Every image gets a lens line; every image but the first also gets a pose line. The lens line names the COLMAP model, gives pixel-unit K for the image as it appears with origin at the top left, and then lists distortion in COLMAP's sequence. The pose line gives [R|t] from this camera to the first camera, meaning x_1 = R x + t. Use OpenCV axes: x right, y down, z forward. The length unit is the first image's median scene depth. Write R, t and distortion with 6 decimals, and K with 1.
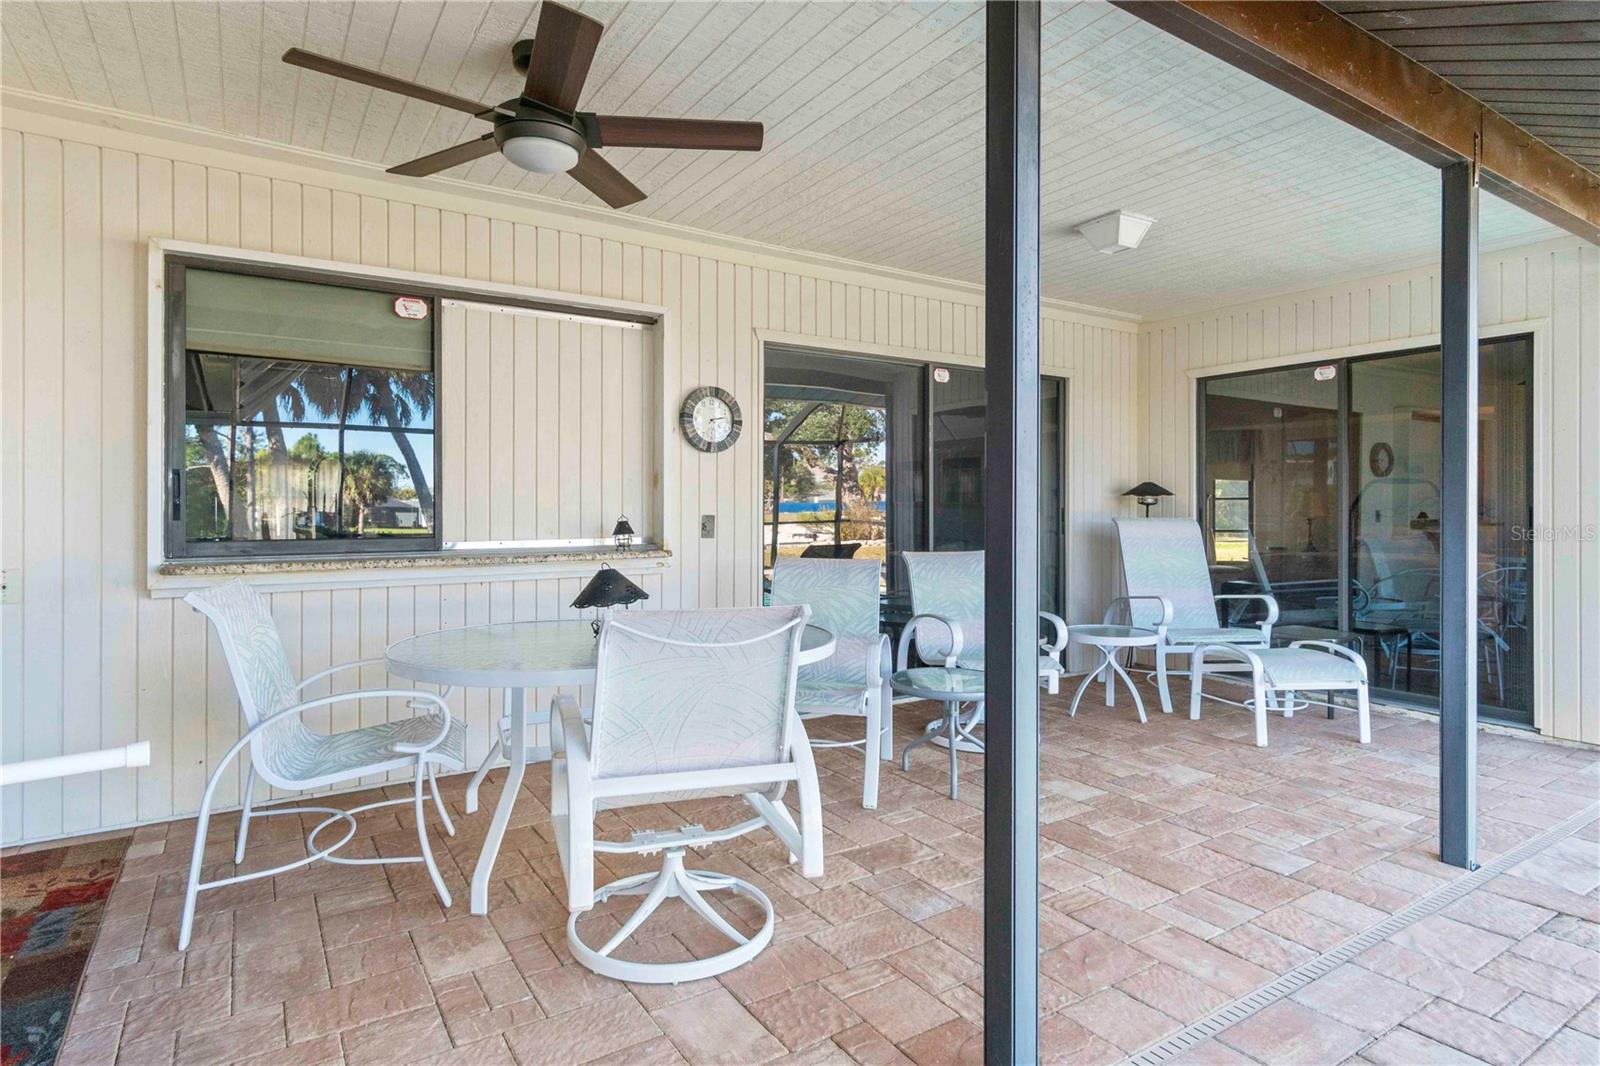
lens RADIAL K [[858.9, 0, 809.4], [0, 858.9, 511.0], [0, 0, 1]] dist [0.011534, 0.002682]
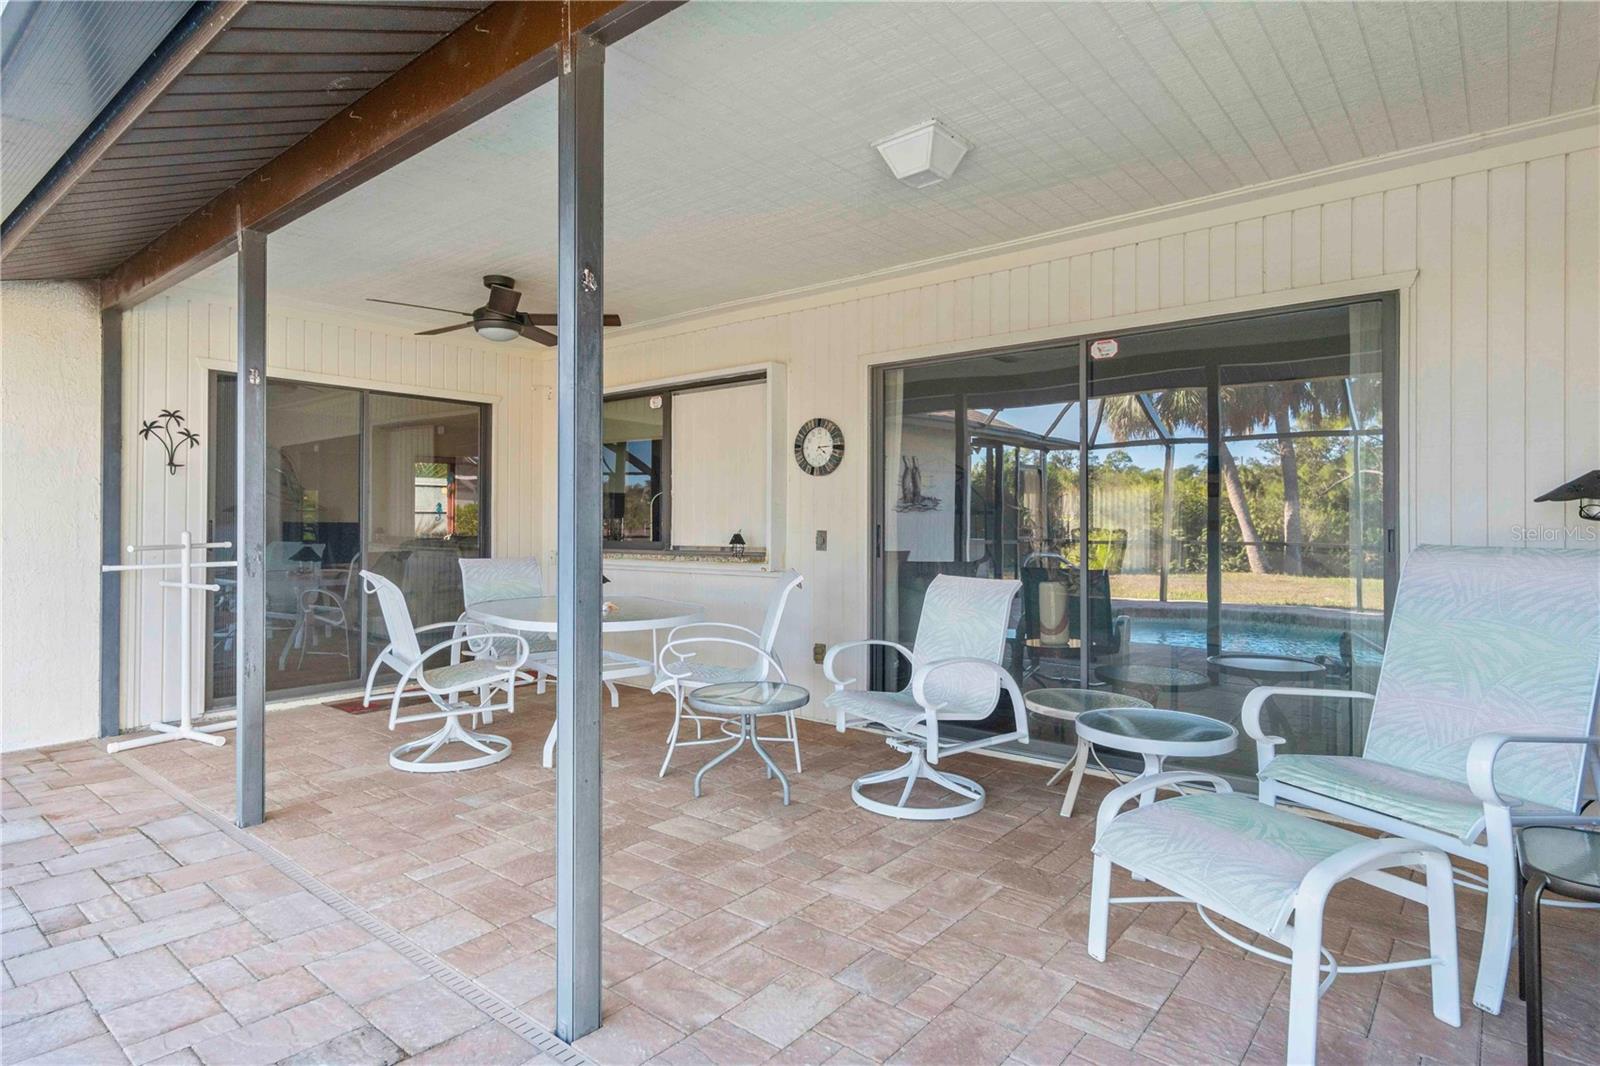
lens RADIAL K [[881.4, 0, 807.1], [0, 881.4, 523.9], [0, 0, 1]] dist [0.005540, 0.009000]
pose [[0.280285, 0.001483, -0.959916, 1.217434], [-0.006242, 0.999980, -0.000278, -0.004641], [0.959896, 0.006070, 0.280289, 0.794641]]
